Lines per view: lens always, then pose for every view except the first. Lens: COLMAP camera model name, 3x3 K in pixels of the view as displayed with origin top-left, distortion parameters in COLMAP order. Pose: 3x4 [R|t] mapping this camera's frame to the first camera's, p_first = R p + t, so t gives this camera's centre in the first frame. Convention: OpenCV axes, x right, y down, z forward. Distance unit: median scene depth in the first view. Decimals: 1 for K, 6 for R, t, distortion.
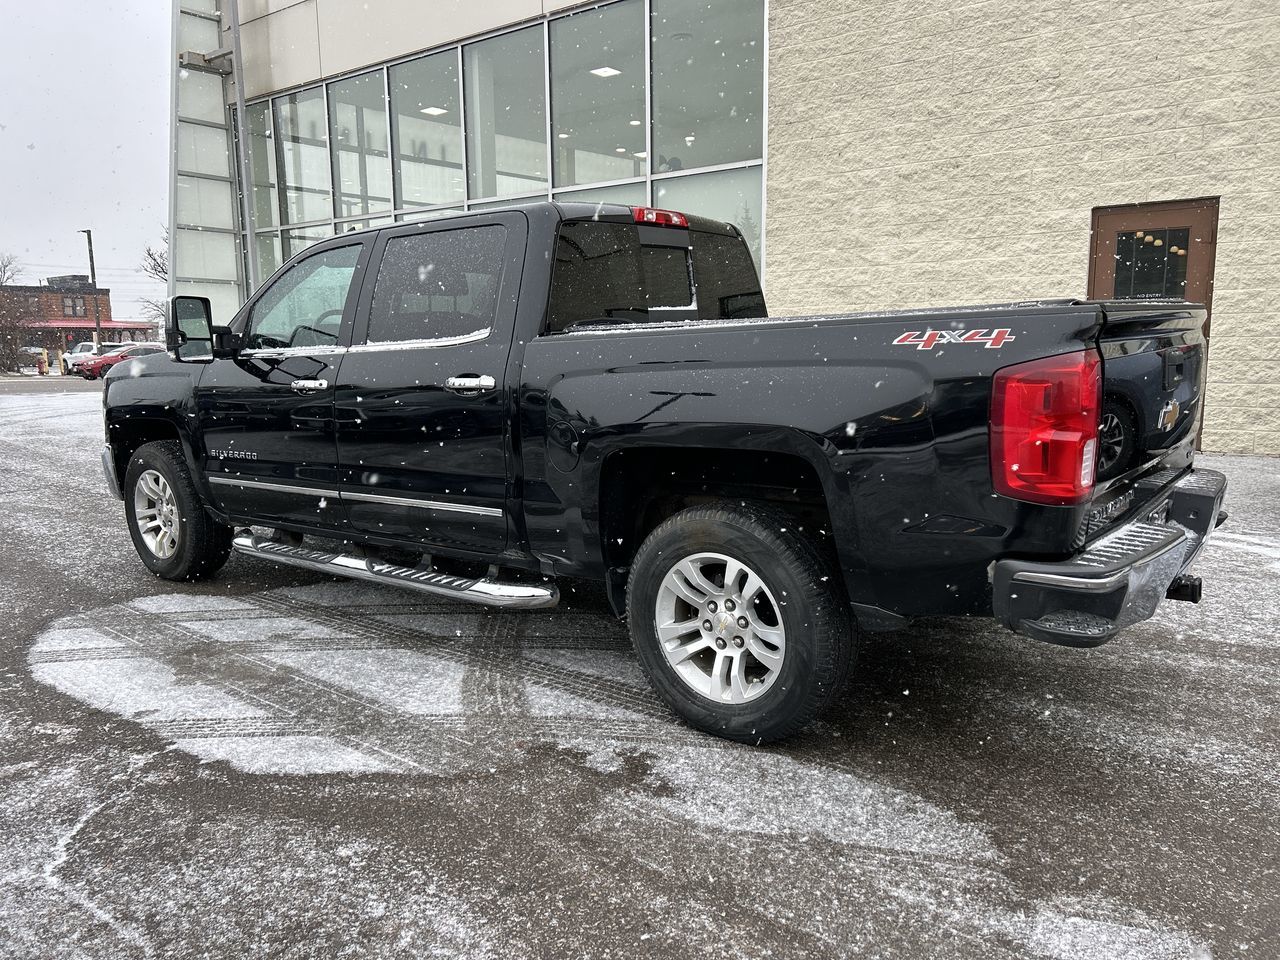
lens RADIAL K [[951.4, 0, 633.5], [0, 951.4, 484.1], [0, 0, 1]] dist [0.066349, -0.068338]
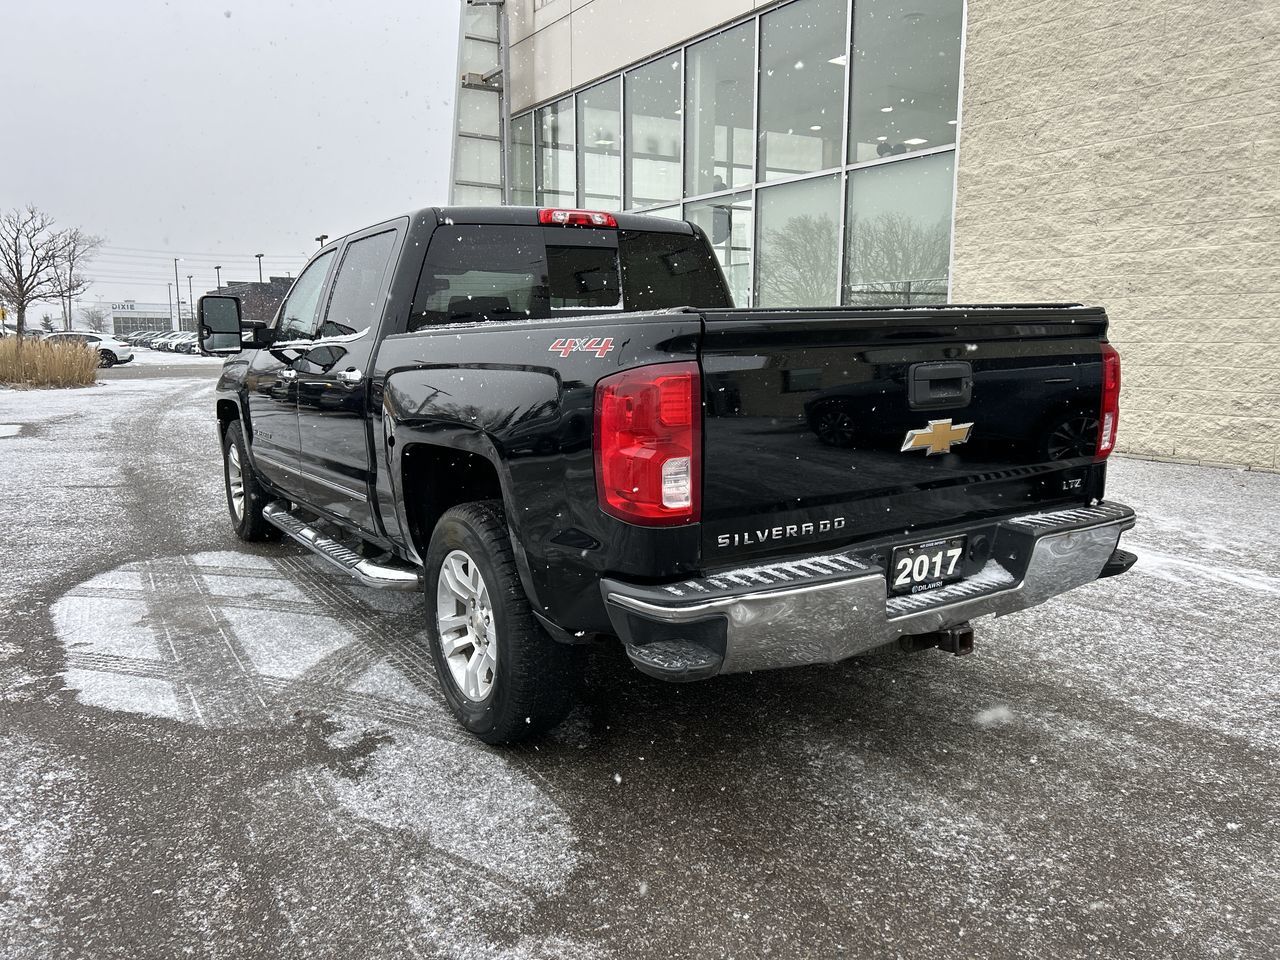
lens RADIAL K [[951.4, 0, 639.0], [0, 951.4, 475.6], [0, 0, 1]] dist [0.066349, -0.068338]
pose [[0.945687, 0.060815, -0.319339, 0.436254], [-0.061410, 0.998079, 0.008217, -0.020511], [0.319225, 0.011840, 0.947605, 0.069983]]
